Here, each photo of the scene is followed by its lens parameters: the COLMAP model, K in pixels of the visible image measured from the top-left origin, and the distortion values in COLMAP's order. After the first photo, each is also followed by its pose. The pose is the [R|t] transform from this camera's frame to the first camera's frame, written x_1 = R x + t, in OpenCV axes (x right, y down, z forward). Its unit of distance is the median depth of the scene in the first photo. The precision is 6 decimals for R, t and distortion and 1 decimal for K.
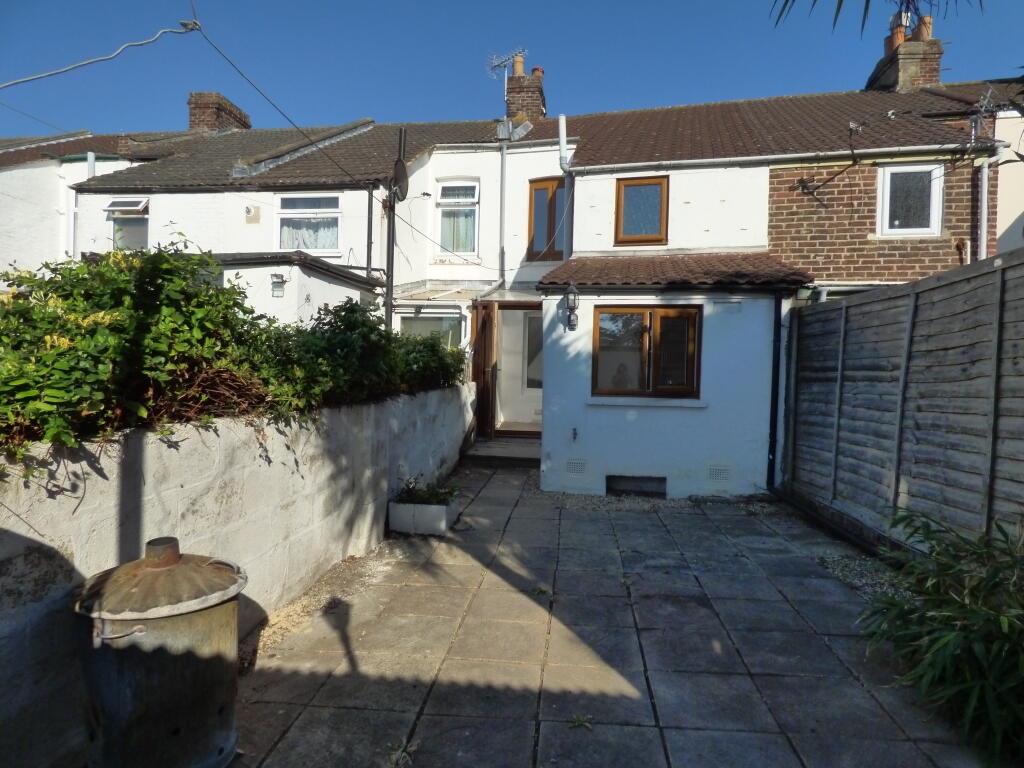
lens RADIAL K [[616.6, 0, 510.0], [0, 616.6, 385.8], [0, 0, 1]] dist [-0.003239, -0.000710]
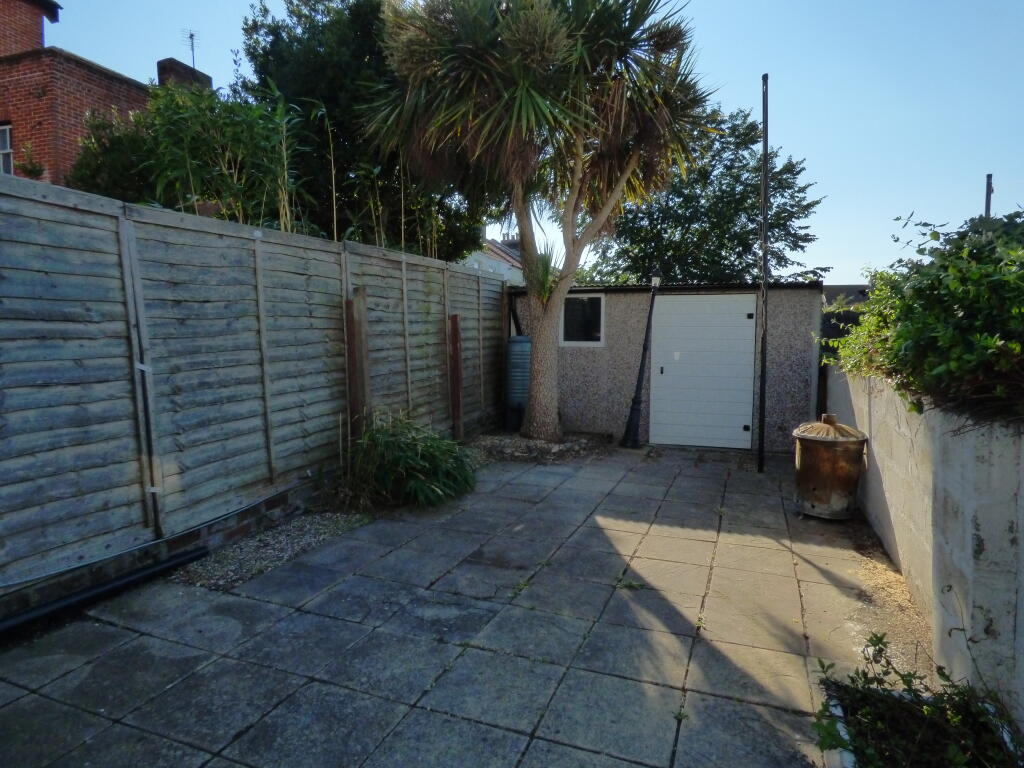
lens RADIAL K [[616.6, 0, 515.6], [0, 616.6, 388.1], [0, 0, 1]] dist [-0.003239, -0.000710]
pose [[-0.967114, -0.048923, 0.249593, 0.003142], [-0.020170, 0.992988, 0.116482, -0.049361], [-0.253541, 0.107617, -0.961320, 1.864024]]
